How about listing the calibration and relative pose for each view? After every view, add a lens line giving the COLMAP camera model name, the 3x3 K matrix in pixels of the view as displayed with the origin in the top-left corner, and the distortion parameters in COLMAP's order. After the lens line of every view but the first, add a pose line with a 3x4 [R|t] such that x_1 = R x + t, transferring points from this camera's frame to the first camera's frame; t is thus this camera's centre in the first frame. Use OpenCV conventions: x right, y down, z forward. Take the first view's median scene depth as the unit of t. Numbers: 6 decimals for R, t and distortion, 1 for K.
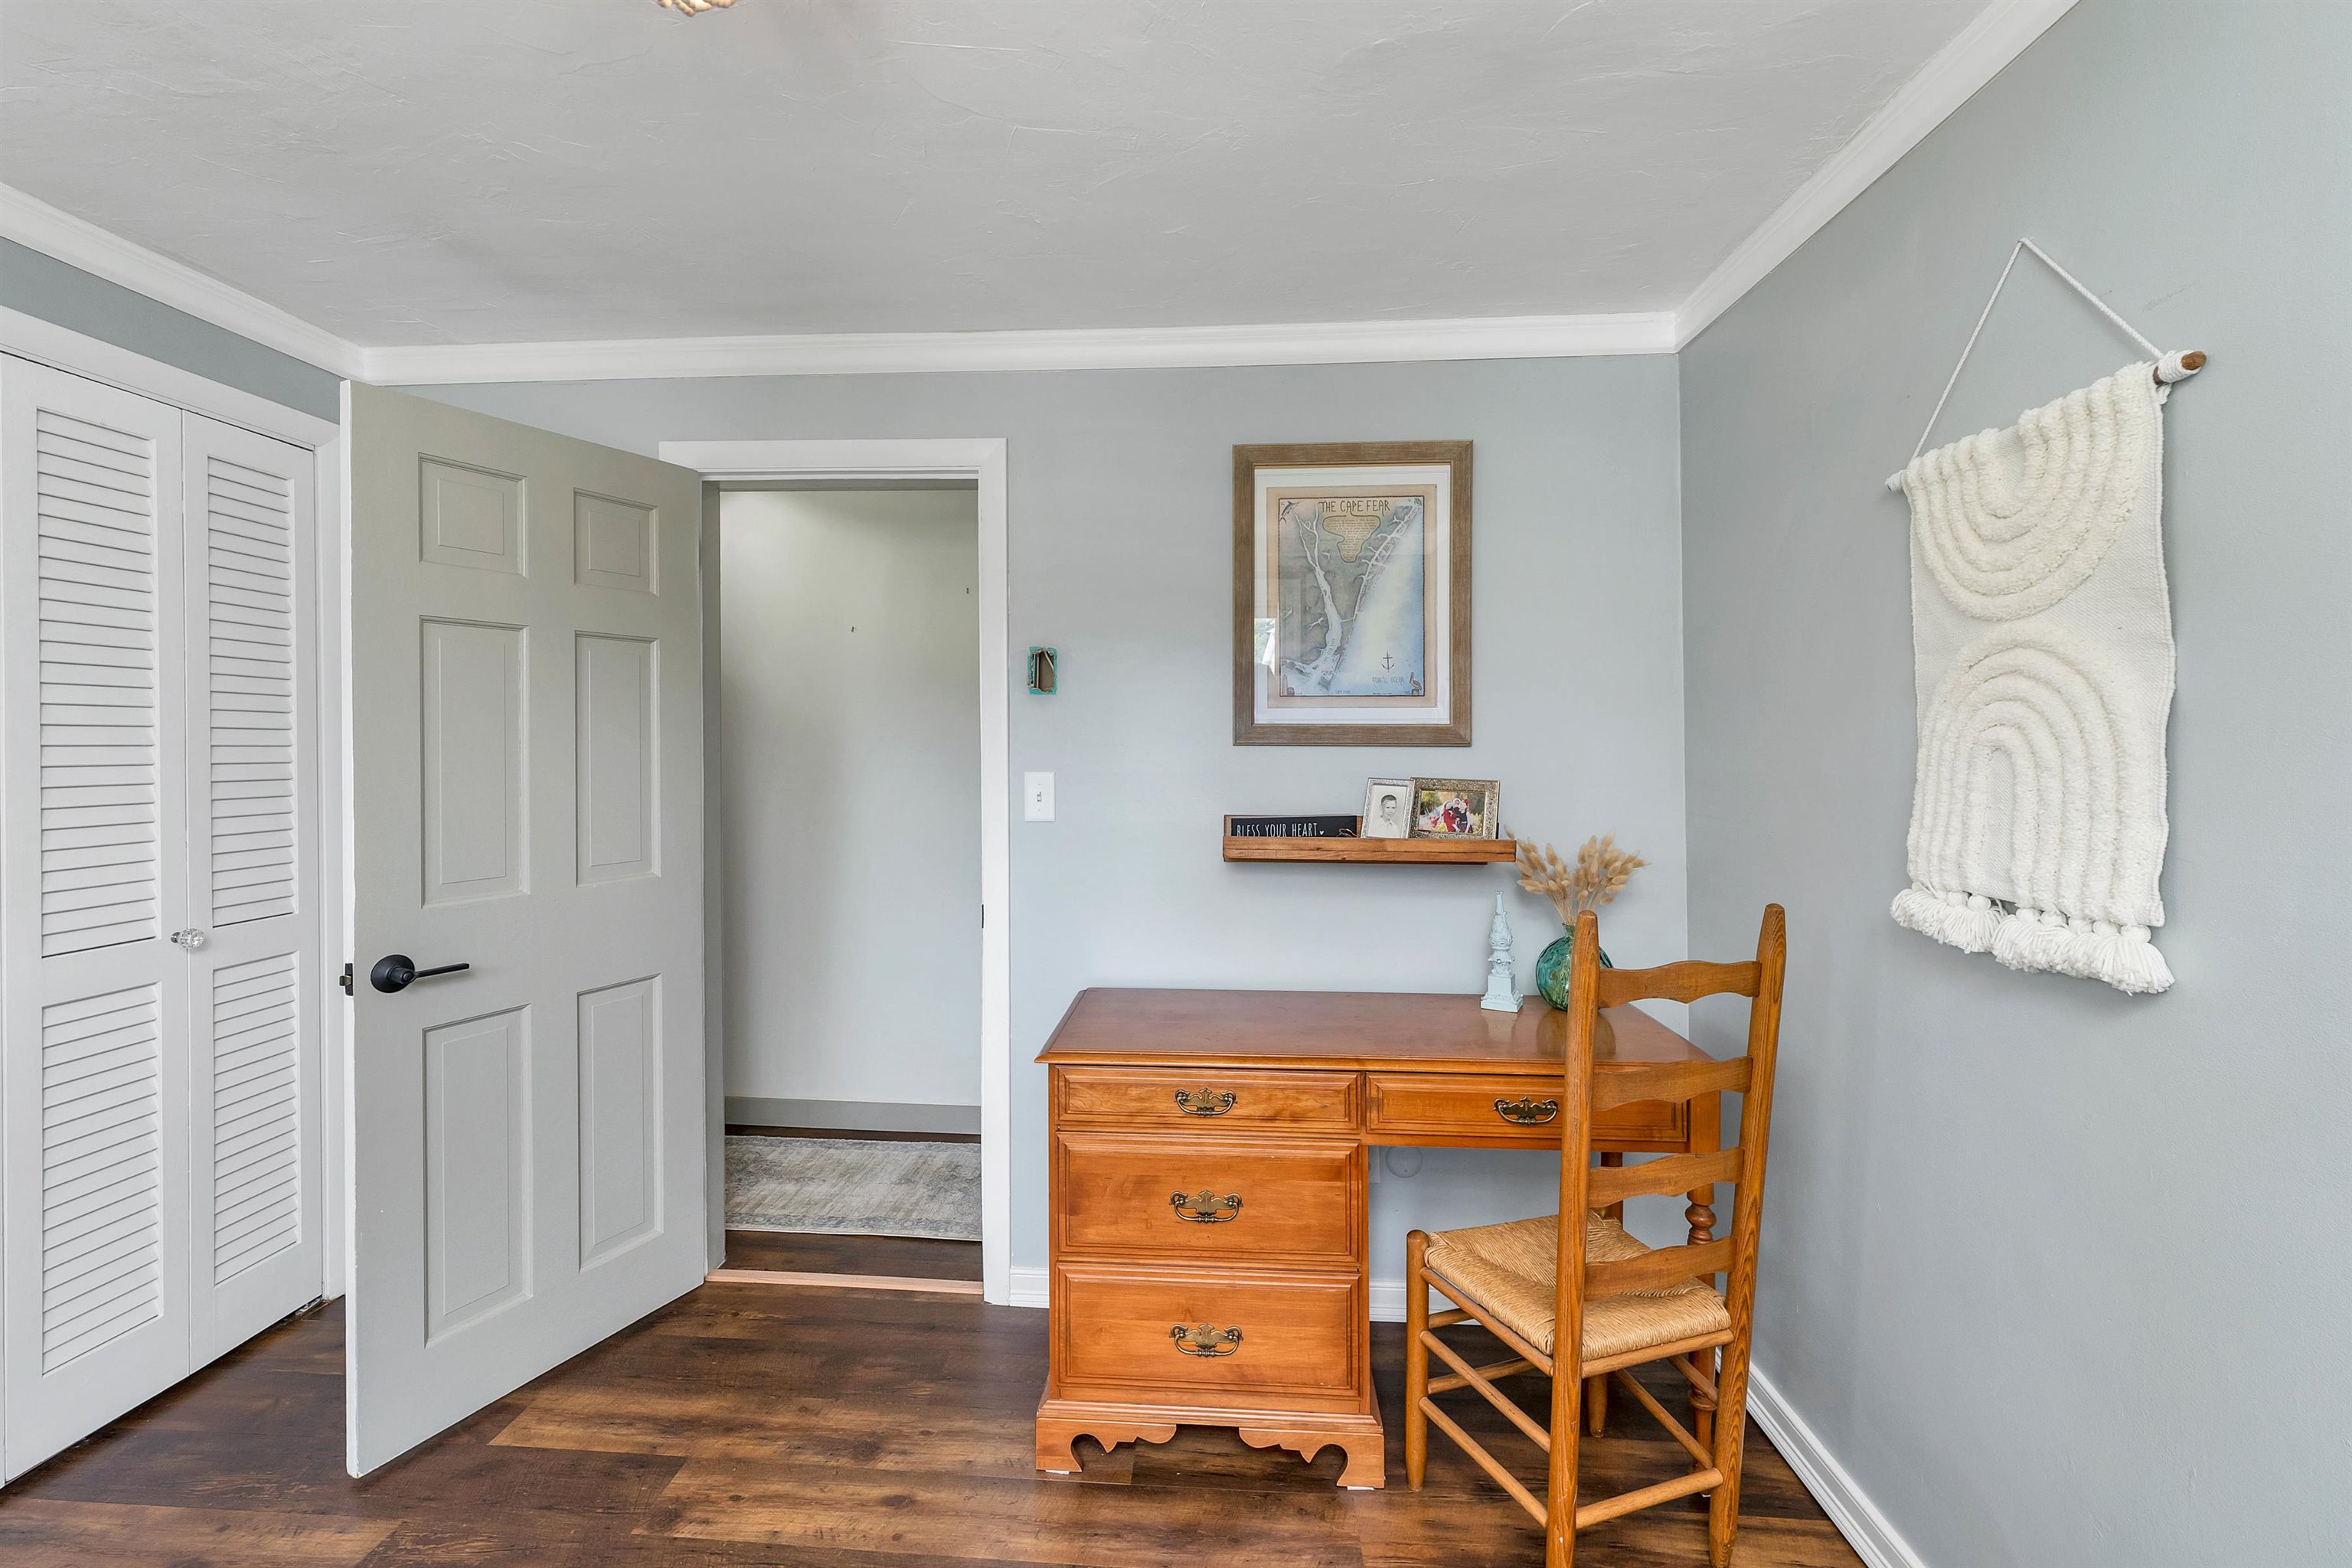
lens RADIAL K [[984.0, 0, 1144.5], [0, 984.0, 743.5], [0, 0, 1]] dist [0.003990, 0.000190]
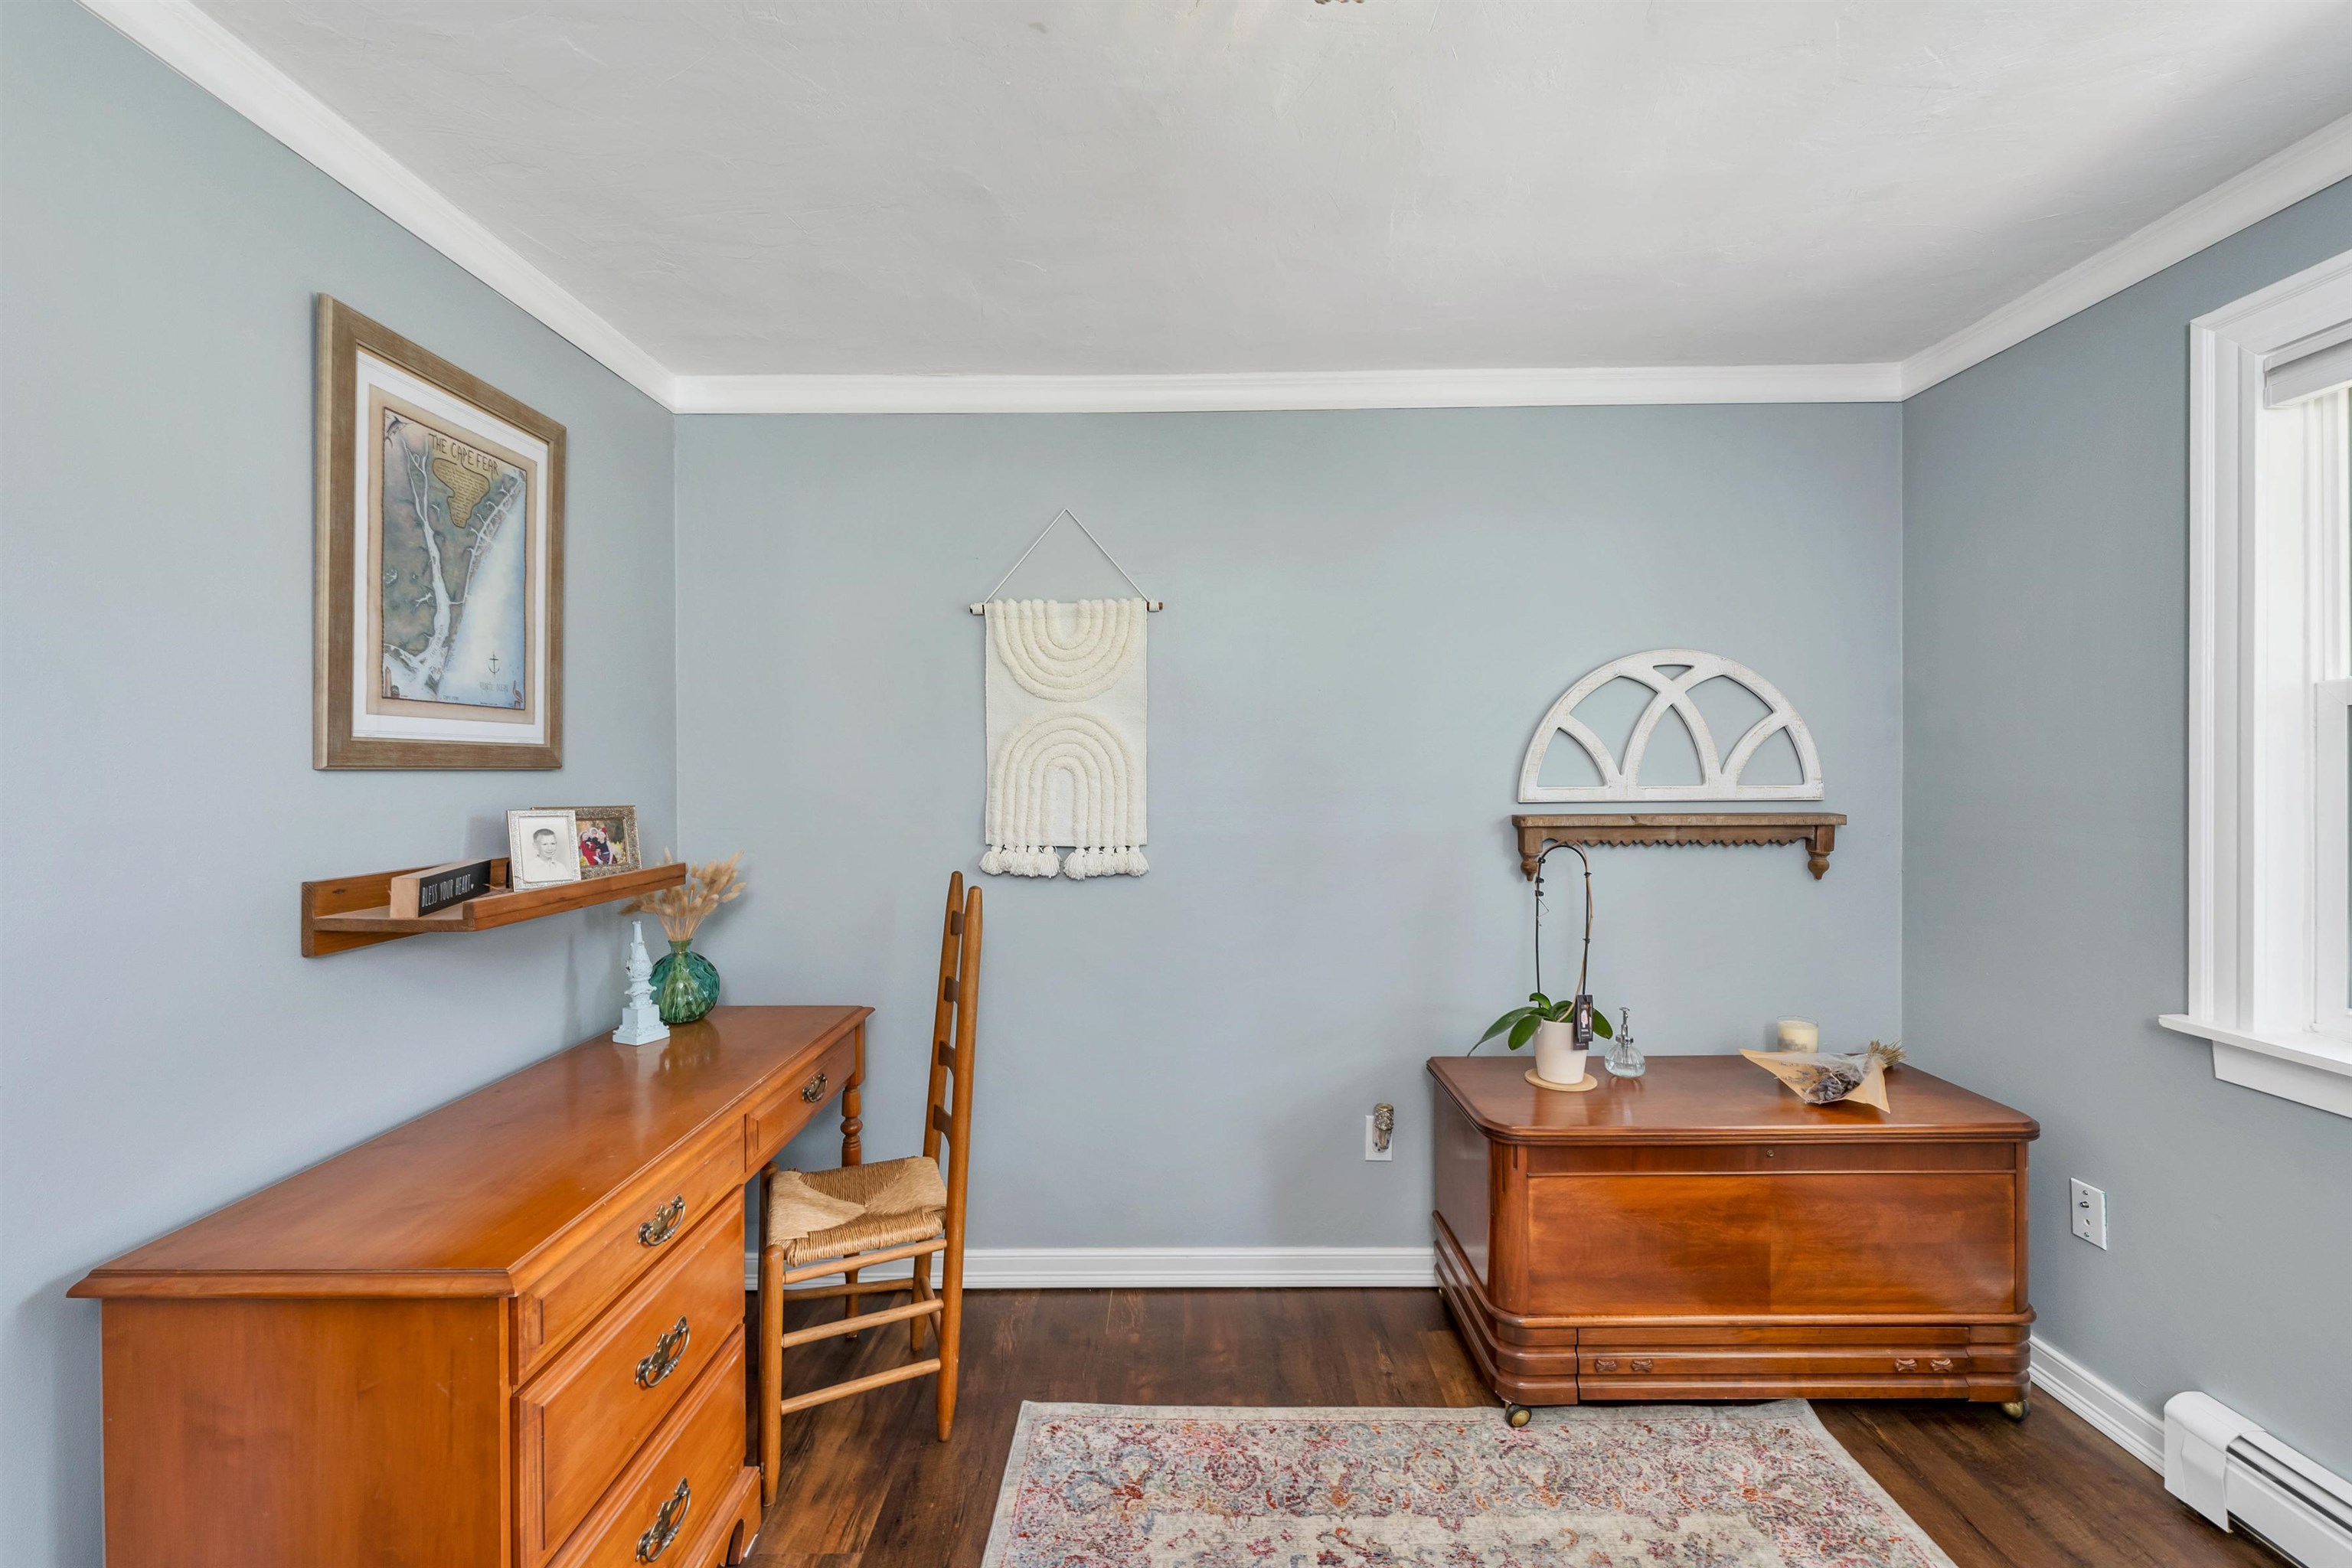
lens RADIAL K [[984.0, 0, 1169.4], [0, 984.0, 769.7], [0, 0, 1]] dist [0.003990, 0.000190]
pose [[-0.074943, -0.003730, 0.997181, -0.592949], [0.003390, 0.999986, 0.003995, 0.000950], [-0.997182, 0.003680, -0.074929, 0.517082]]
